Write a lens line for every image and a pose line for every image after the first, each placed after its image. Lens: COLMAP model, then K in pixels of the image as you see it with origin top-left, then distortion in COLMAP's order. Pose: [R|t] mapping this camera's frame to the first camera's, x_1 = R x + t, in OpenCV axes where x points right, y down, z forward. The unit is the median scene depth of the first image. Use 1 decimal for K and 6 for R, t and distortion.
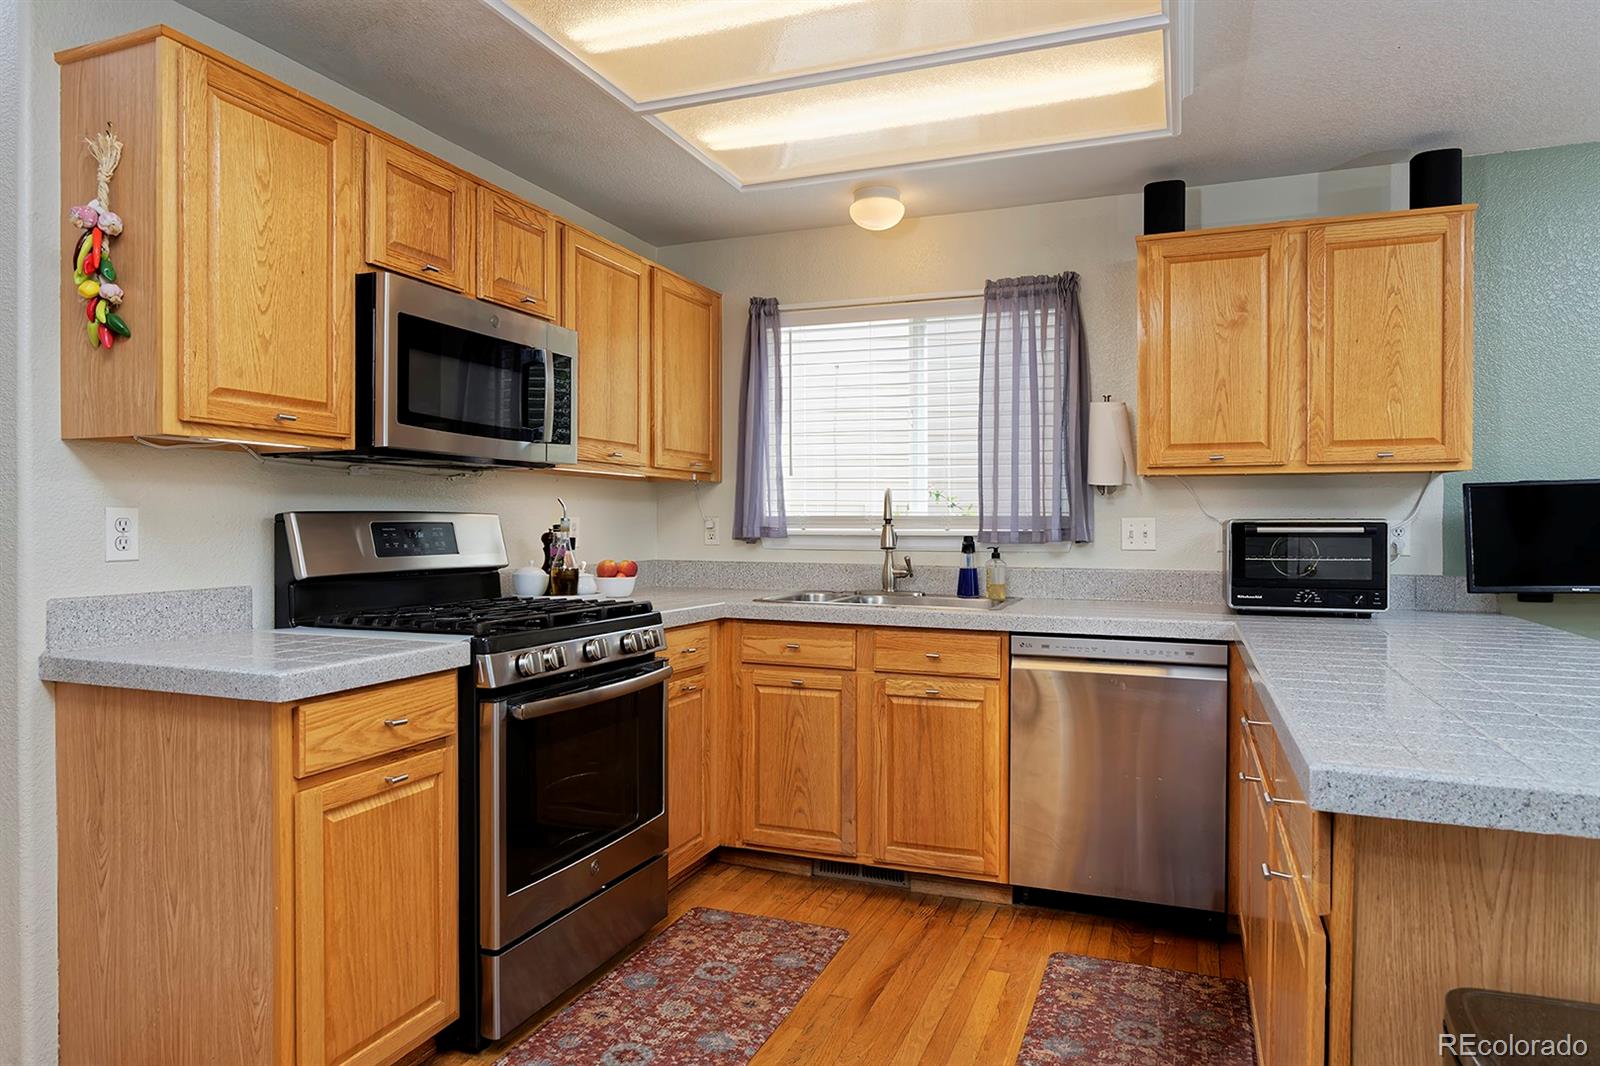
lens RADIAL K [[977.6, 0, 826.7], [0, 977.6, 531.8], [0, 0, 1]] dist [-0.001514, 0.000247]
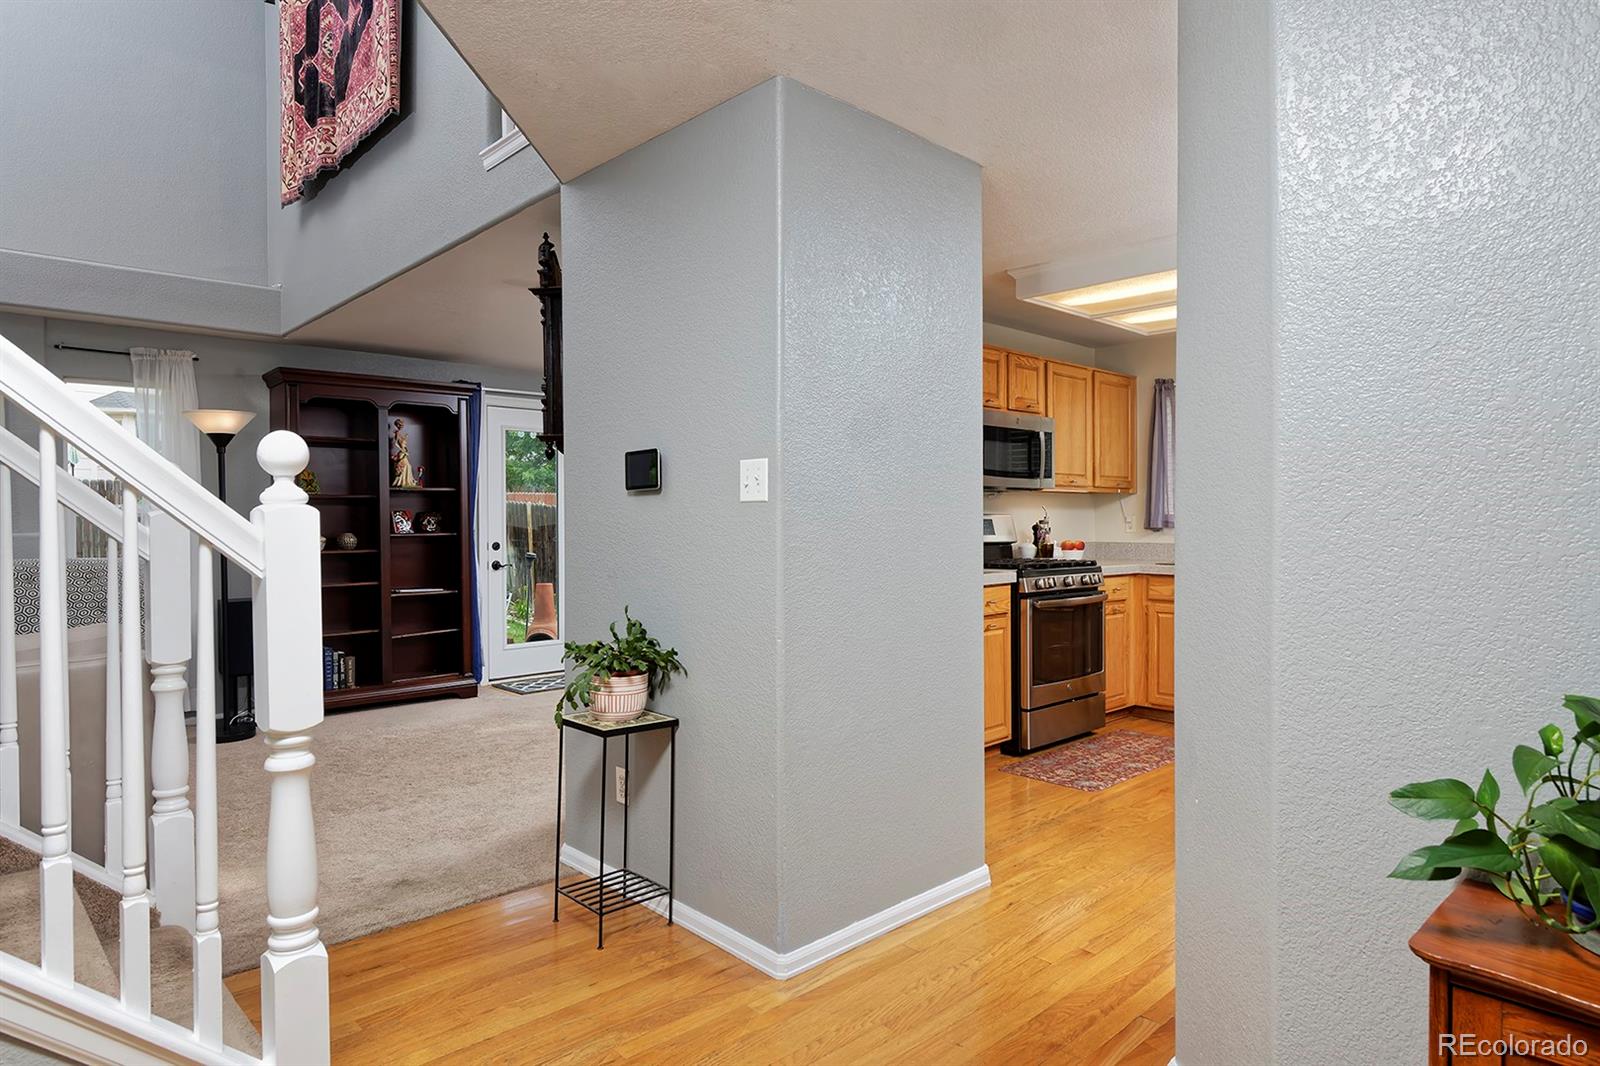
lens RADIAL K [[920.1, 0, 798.0], [0, 920.1, 525.8], [0, 0, 1]] dist [0.002110, 0.003497]
pose [[0.893887, -0.001748, -0.448288, 0.103227], [0.000431, 0.999995, -0.003038, 0.009408], [0.448291, 0.002523, 0.893884, -0.849571]]
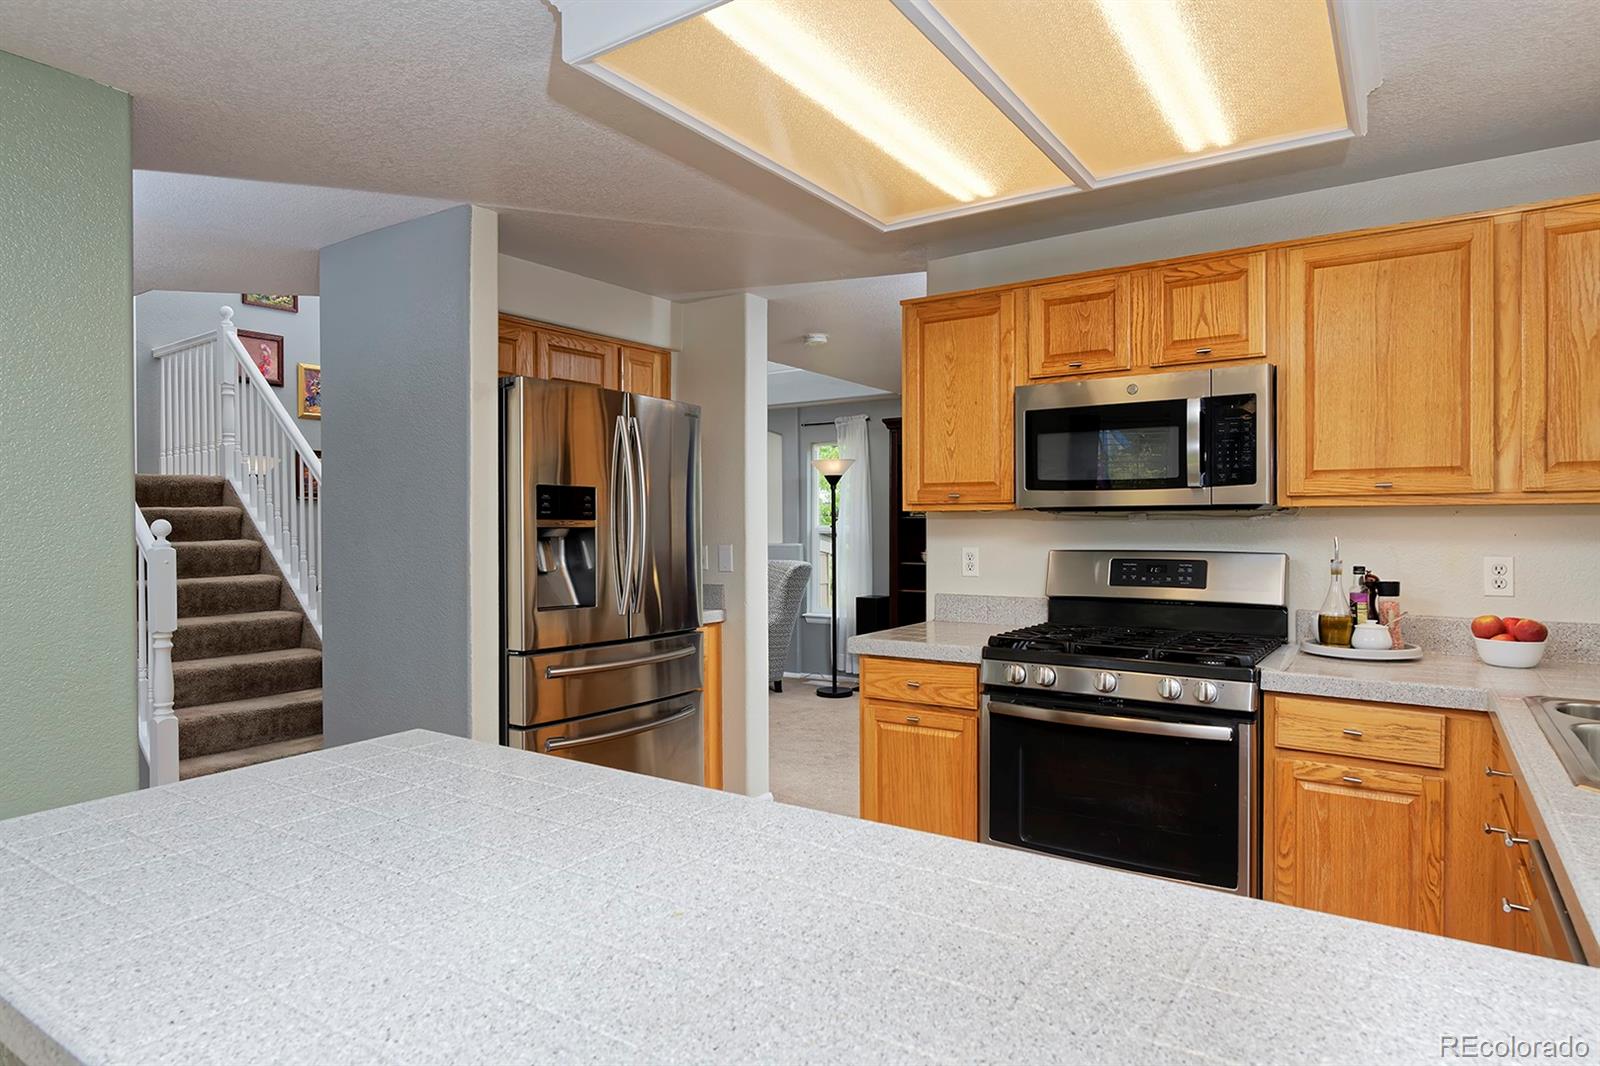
lens RADIAL K [[920.1, 0, 798.0], [0, 920.1, 525.8], [0, 0, 1]] dist [0.002110, 0.003497]
pose [[-0.235939, 0.000840, -0.971767, 0.742060], [-0.006304, 0.999977, 0.002395, -0.048446], [0.971747, 0.006691, -0.235929, 0.796036]]
